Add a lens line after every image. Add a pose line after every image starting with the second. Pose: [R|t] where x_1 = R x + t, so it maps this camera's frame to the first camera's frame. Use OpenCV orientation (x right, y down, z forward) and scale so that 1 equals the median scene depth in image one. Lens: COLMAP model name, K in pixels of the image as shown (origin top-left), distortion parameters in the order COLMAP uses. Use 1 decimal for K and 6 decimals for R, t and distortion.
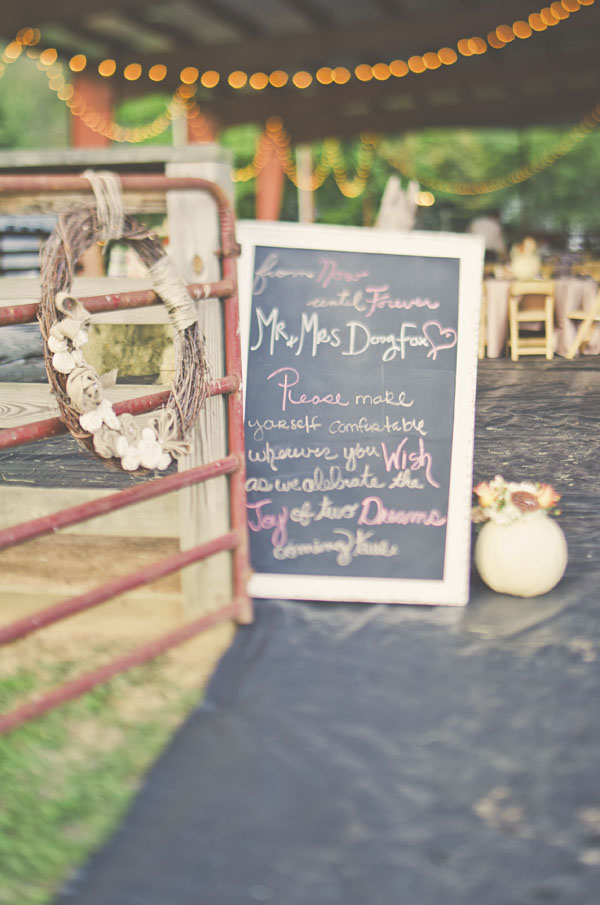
lens RADIAL K [[1200.3, 0, 300.0], [0, 1200.3, 452.5], [0, 0, 1]] dist [-0.129356, -0.035532]
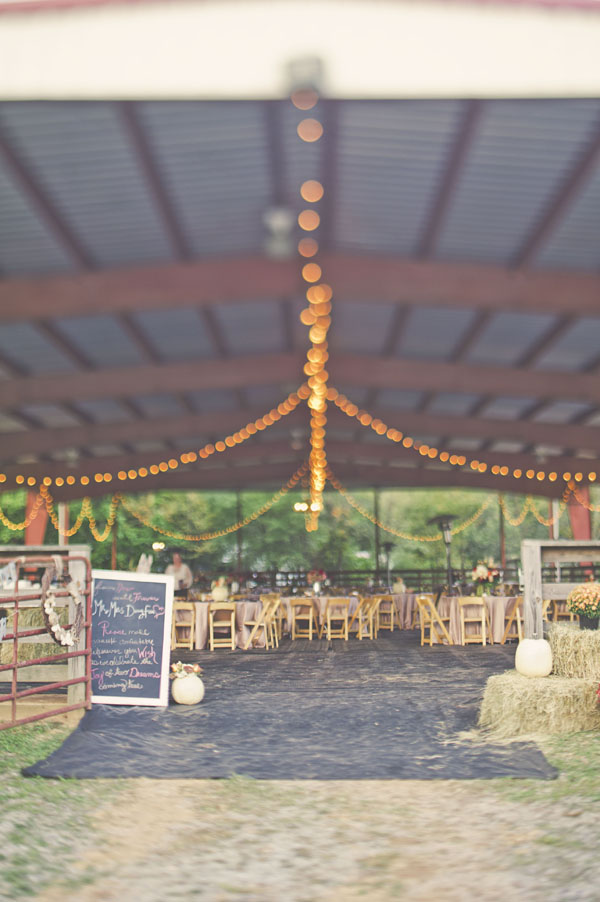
lens RADIAL K [[1147.5, 0, 272.4], [0, 1147.5, 449.1], [0, 0, 1]] dist [0.119258, -0.006748]
pose [[0.980355, 0.033697, 0.194340, -0.166561], [0.022771, 0.959374, -0.281217, 0.316020], [-0.195921, 0.280118, 0.939760, -1.764310]]
